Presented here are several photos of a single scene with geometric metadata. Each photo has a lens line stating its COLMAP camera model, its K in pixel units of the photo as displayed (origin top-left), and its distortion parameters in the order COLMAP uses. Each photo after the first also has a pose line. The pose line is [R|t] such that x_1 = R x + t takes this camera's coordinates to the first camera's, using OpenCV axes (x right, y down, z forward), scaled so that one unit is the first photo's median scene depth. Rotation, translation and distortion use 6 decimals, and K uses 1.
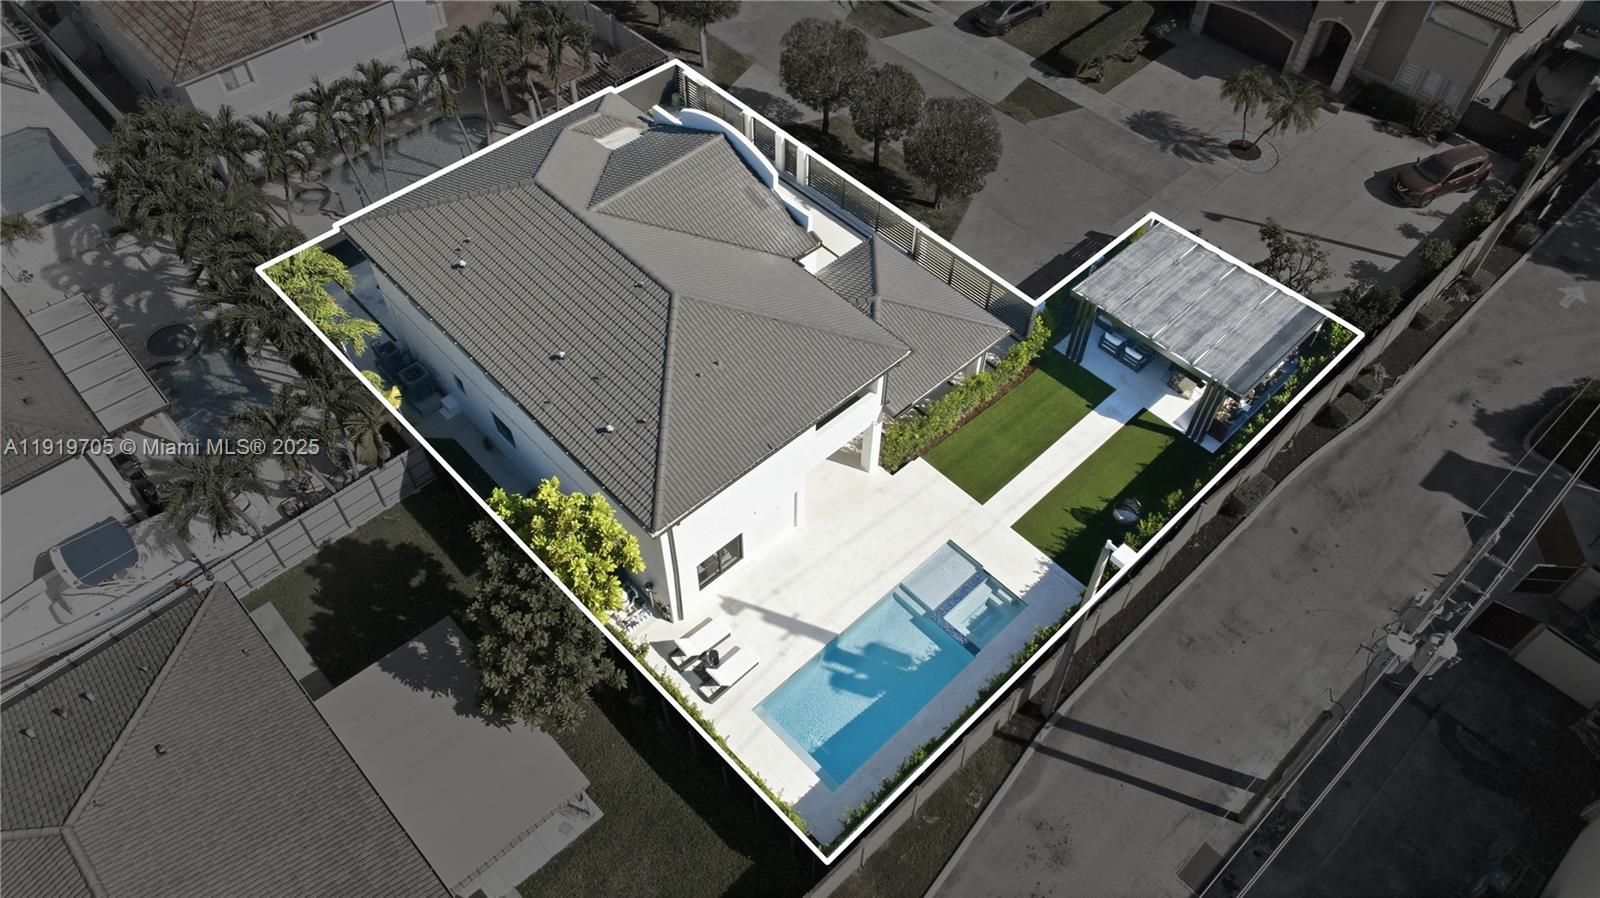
lens RADIAL K [[1126.1, 0, 804.0], [0, 1126.1, 445.4], [0, 0, 1]] dist [-0.025804, 0.005706]
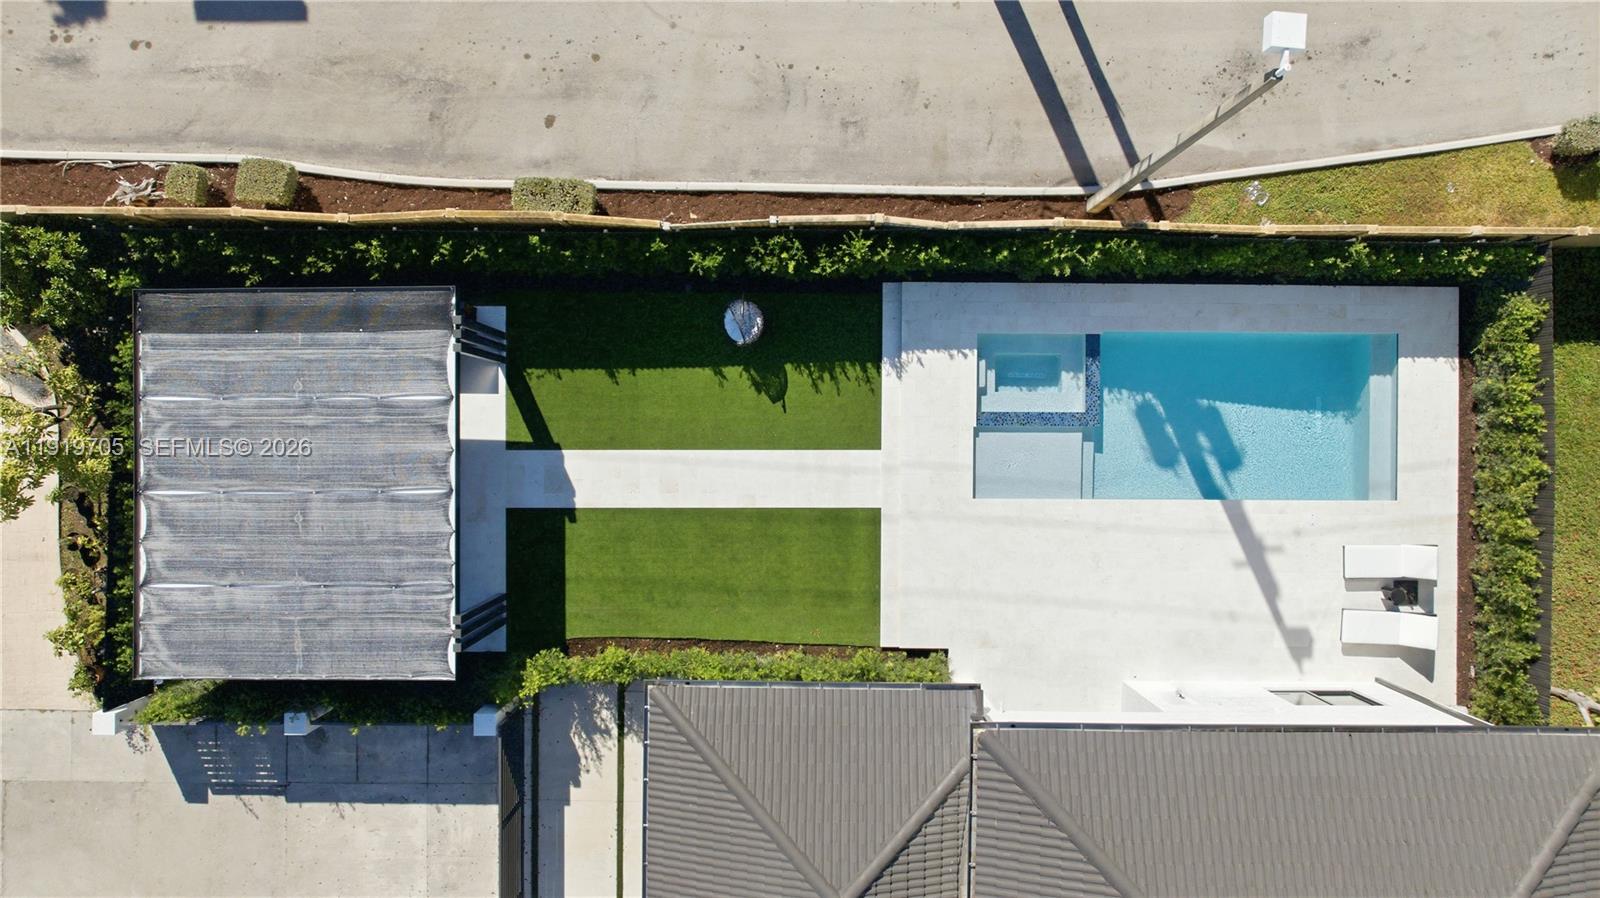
lens RADIAL K [[1134.0, 0, 800.0], [0, 1134.0, 449.0], [0, 0, 1]] dist [-0.053065, 0.062998]
pose [[-0.718337, -0.695345, -0.022081, 0.224746], [0.530827, -0.568342, 0.628658, -0.336000], [-0.449683, 0.439867, 0.777368, 0.529389]]
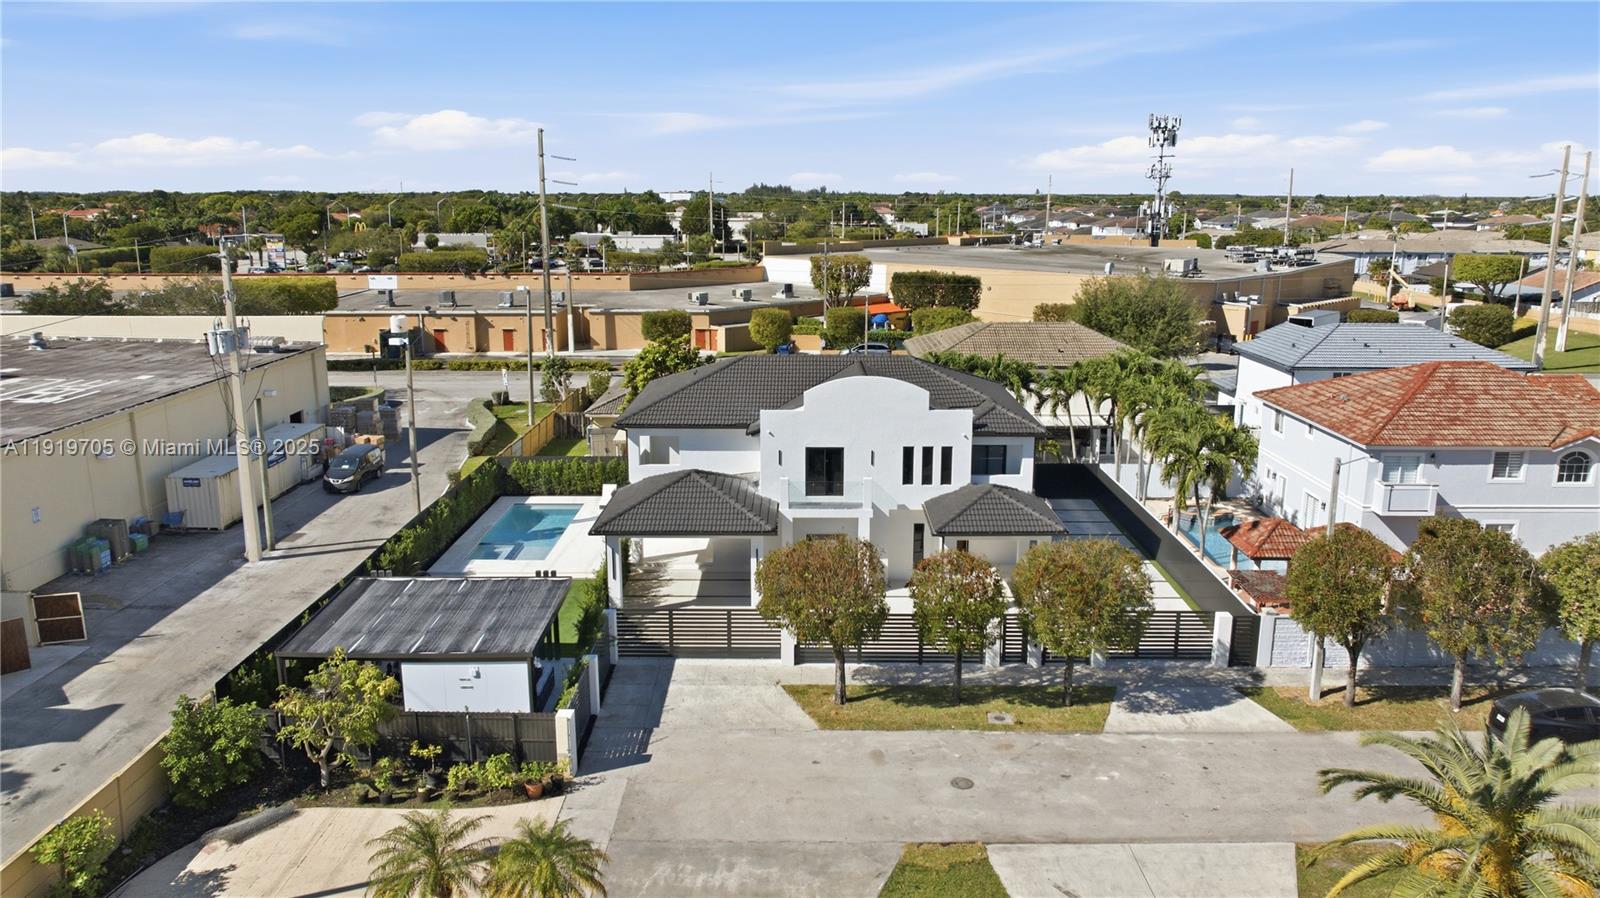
lens RADIAL K [[1121.0, 0, 816.8], [0, 1121.0, 448.3], [0, 0, 1]] dist [-0.031545, -0.001409]
pose [[-0.682201, 0.144602, -0.716723, 0.780712], [-0.580260, 0.489335, 0.651037, -0.945775], [0.444859, 0.860024, -0.249919, 1.304757]]
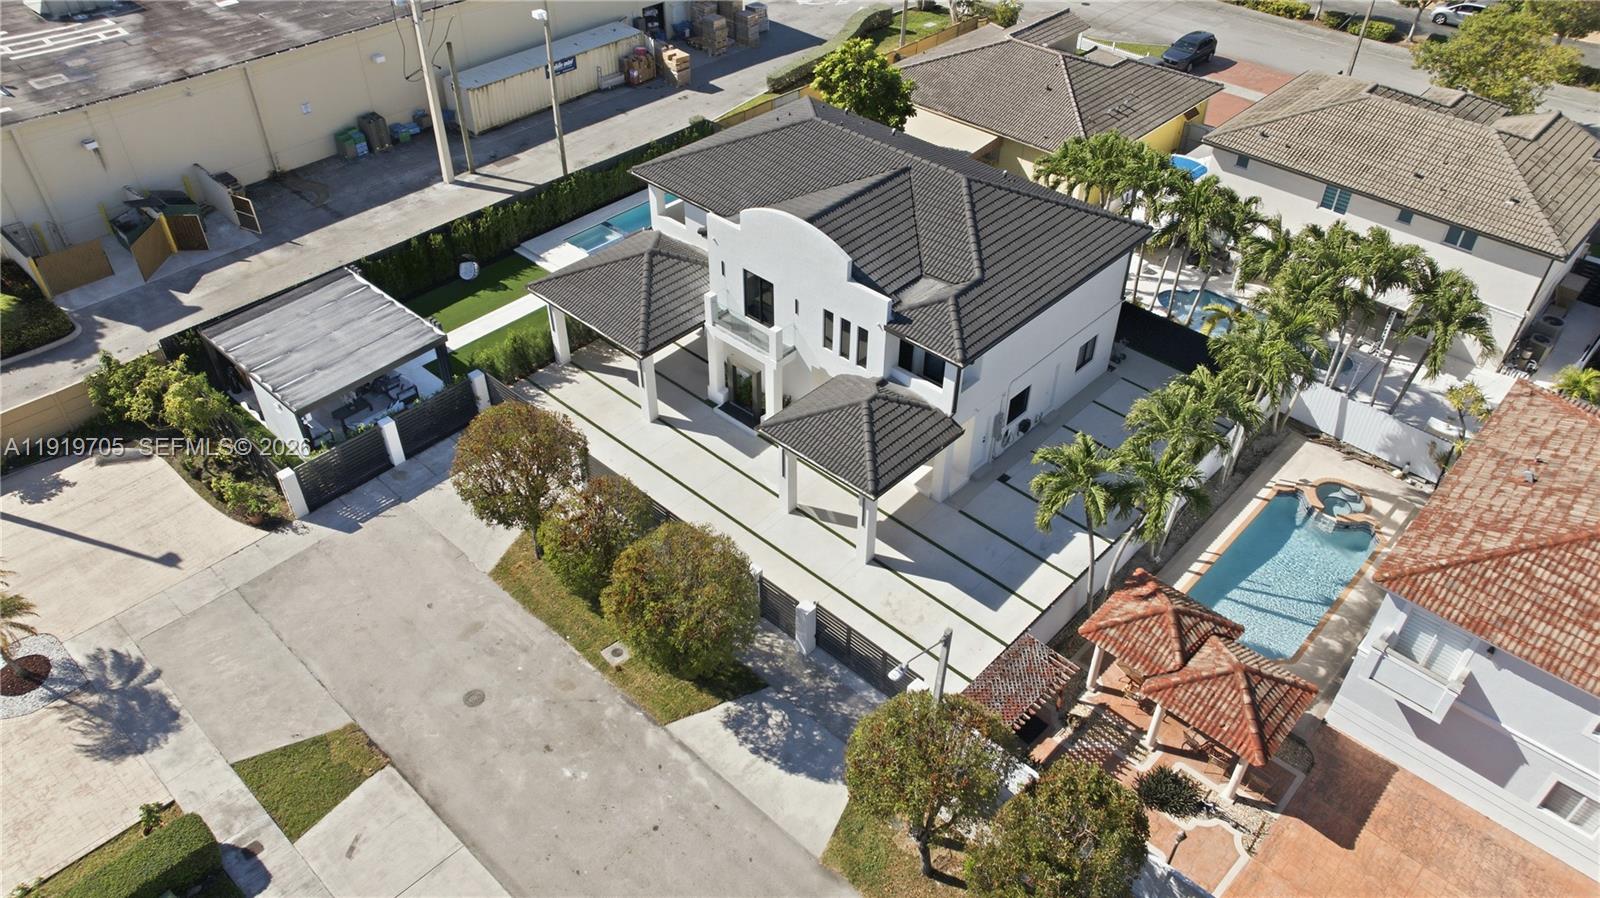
lens RADIAL K [[1124.7, 0, 804.5], [0, 1124.7, 451.5], [0, 0, 1]] dist [-0.042453, 0.041005]
pose [[-0.997692, 0.022432, -0.064089, -0.010523], [-0.064550, -0.020445, 0.997705, -1.219357], [0.021070, 0.999539, 0.021846, 1.160934]]
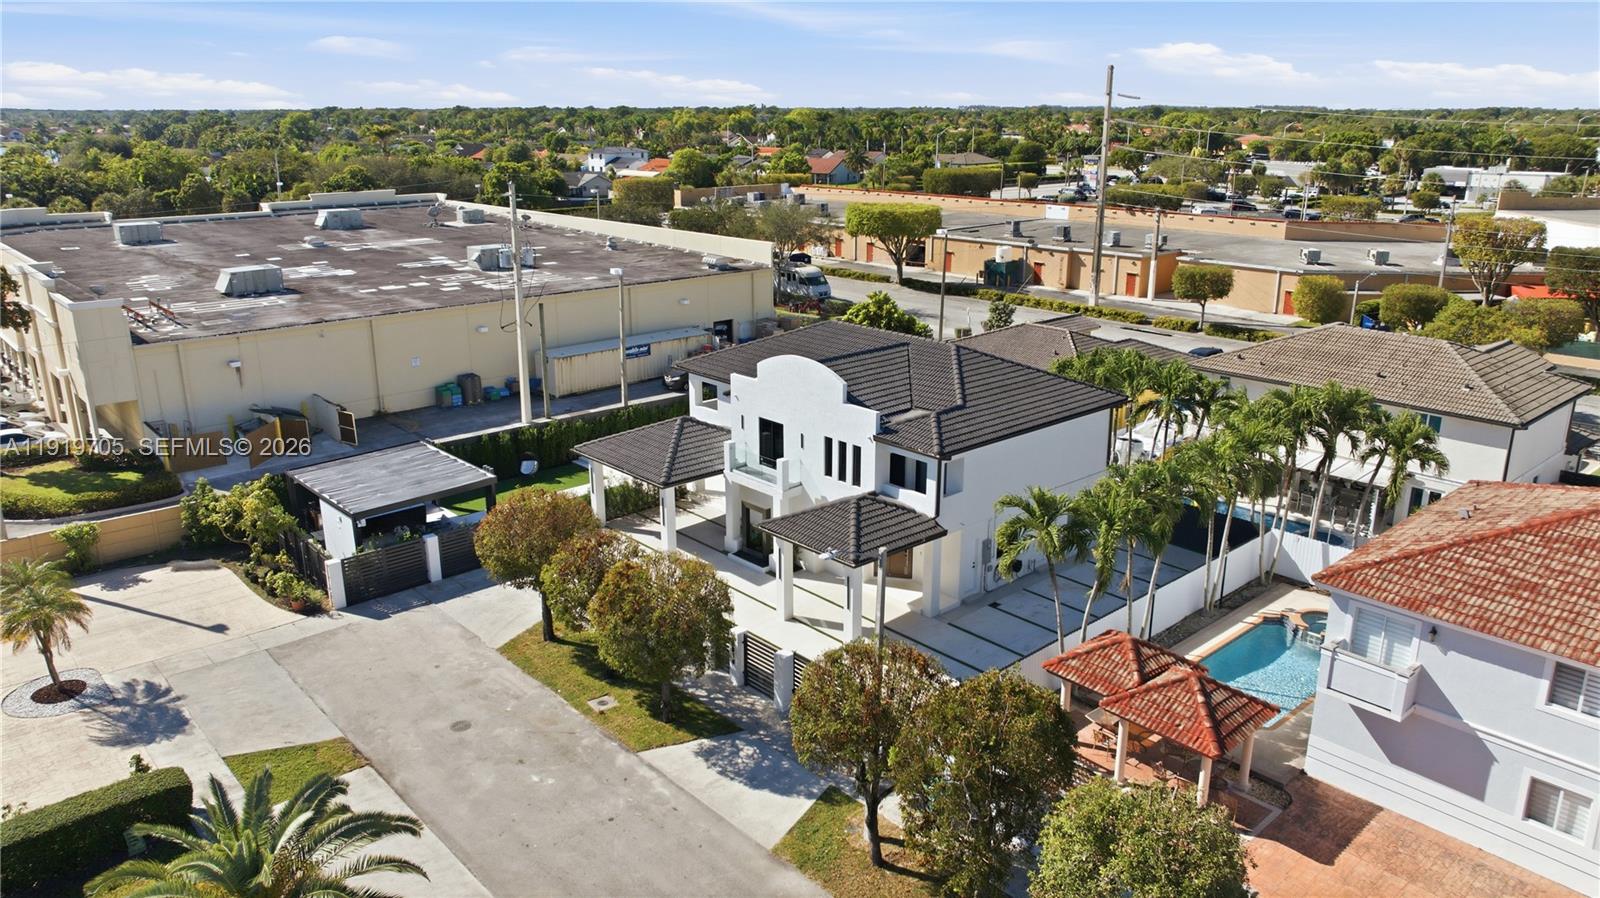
lens RADIAL K [[1126.1, 0, 804.0], [0, 1126.1, 445.4], [0, 0, 1]] dist [-0.025804, 0.005706]
pose [[-0.999642, -0.020785, 0.016831, -0.089985], [0.007895, 0.371946, 0.928221, -1.261257], [-0.025554, 0.928022, -0.371649, 1.470161]]
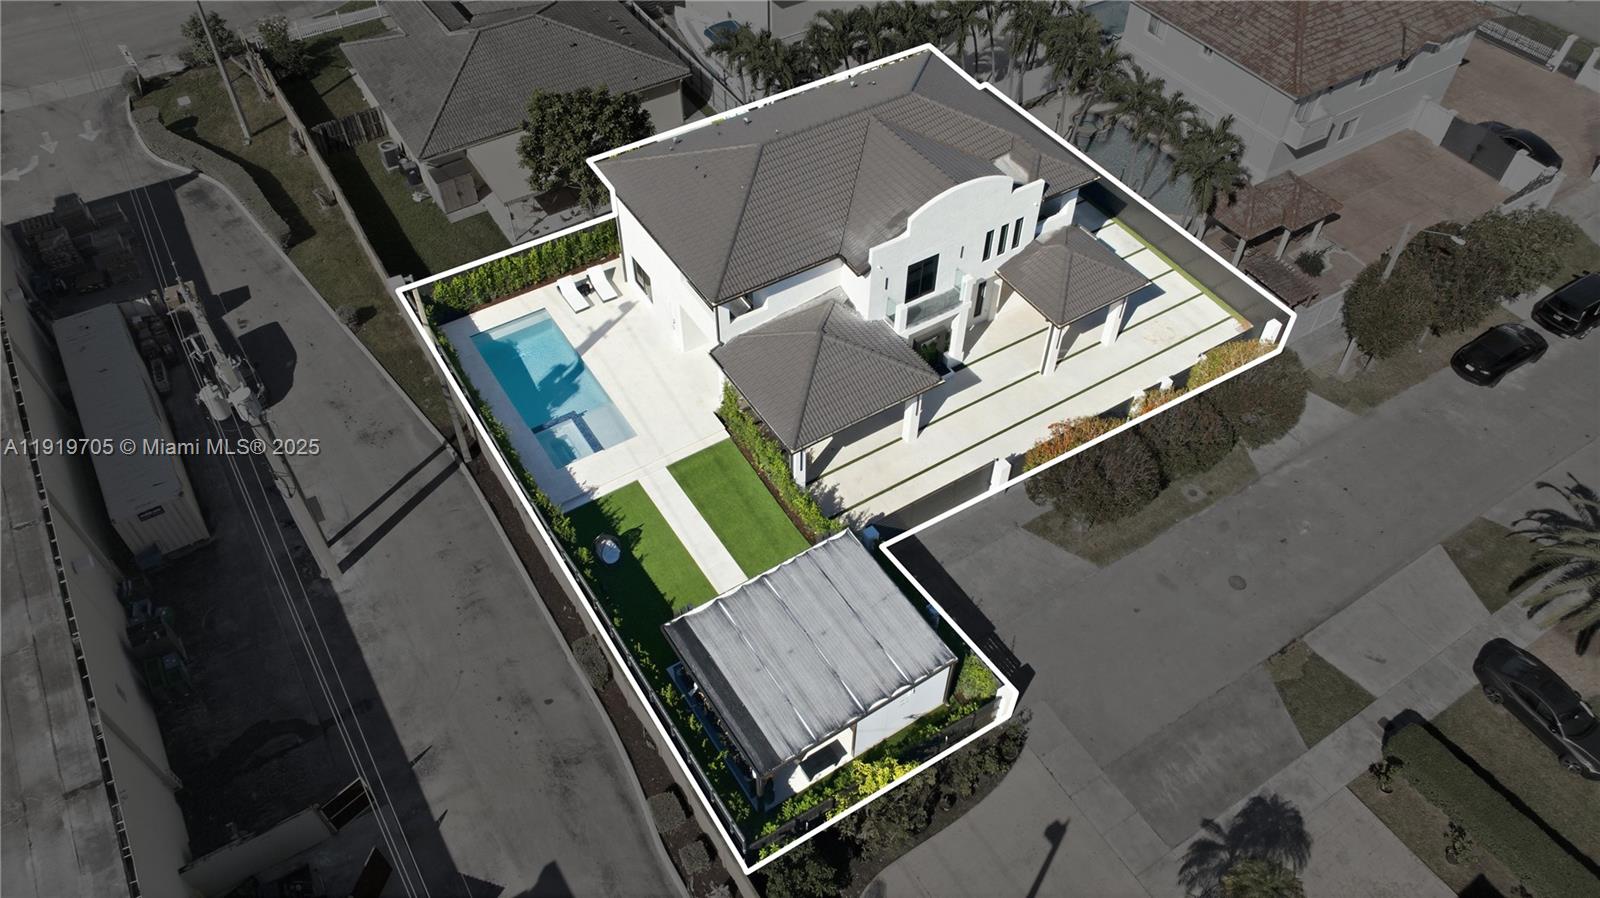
lens RADIAL K [[1125.7, 0, 814.7], [0, 1125.7, 445.0], [0, 0, 1]] dist [-0.020651, 0.004061]
pose [[-0.186807, 0.729008, -0.658522, 0.858492], [-0.776305, 0.301249, 0.553714, -0.695030], [0.602041, 0.614652, 0.509657, 0.500384]]
